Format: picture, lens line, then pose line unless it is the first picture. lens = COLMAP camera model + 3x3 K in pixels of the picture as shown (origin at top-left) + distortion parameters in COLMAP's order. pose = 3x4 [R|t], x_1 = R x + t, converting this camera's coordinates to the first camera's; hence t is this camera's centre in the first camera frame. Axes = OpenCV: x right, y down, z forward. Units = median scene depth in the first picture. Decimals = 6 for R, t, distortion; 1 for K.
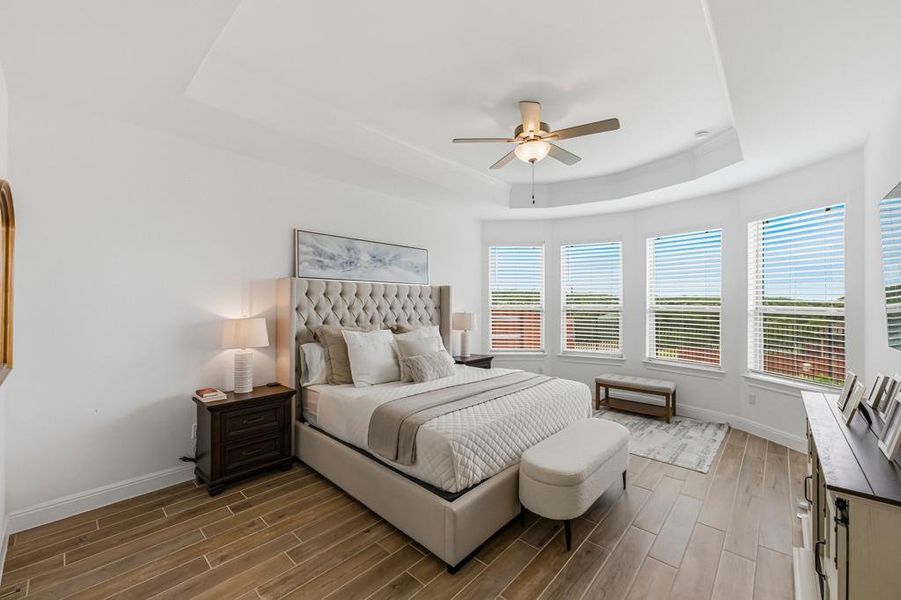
lens RADIAL K [[357.3, 0, 445.3], [0, 357.3, 296.3], [0, 0, 1]] dist [-0.009390, 0.000661]
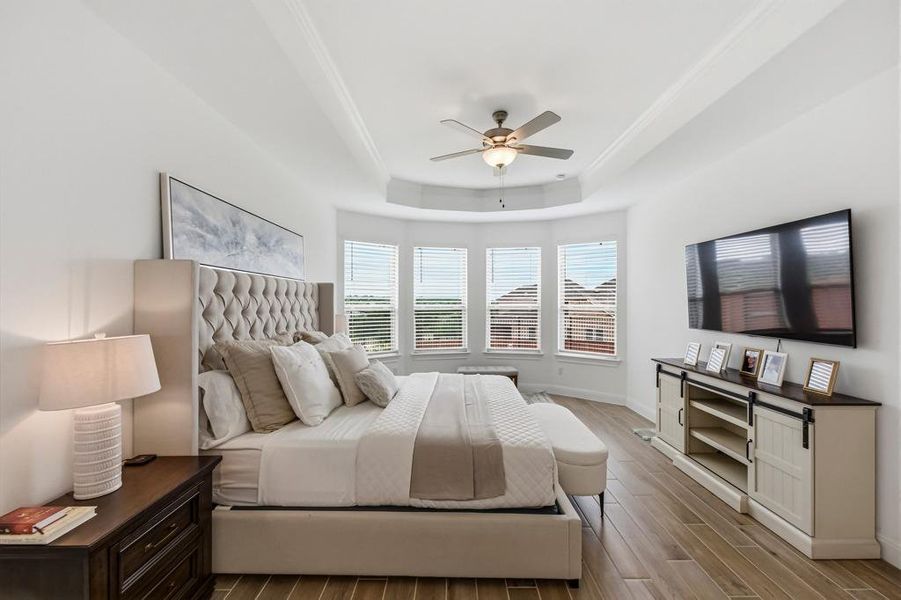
lens RADIAL K [[357.3, 0, 448.7], [0, 357.3, 294.9], [0, 0, 1]] dist [-0.009390, 0.000661]
pose [[0.736360, 0.011265, 0.676496, -0.441041], [-0.008133, 0.999937, -0.007798, 0.003322], [-0.676541, 0.000240, 0.736405, 0.264970]]
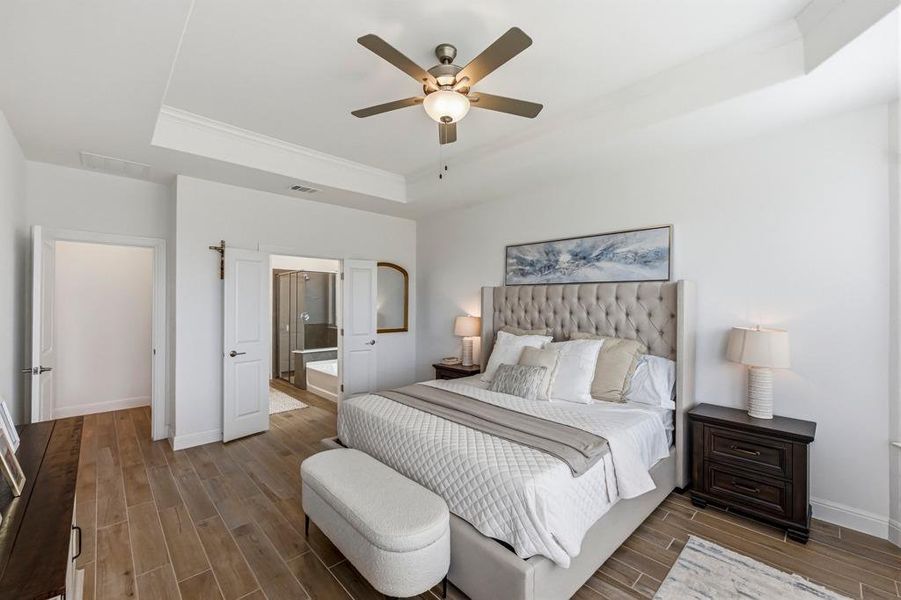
lens RADIAL K [[357.3, 0, 445.6], [0, 357.3, 304.5], [0, 0, 1]] dist [-0.009390, 0.000661]
pose [[-0.056309, -0.001792, -0.998412, 0.780988], [0.002660, 0.999995, -0.001945, 0.014484], [0.998410, -0.002766, -0.056304, 0.807528]]
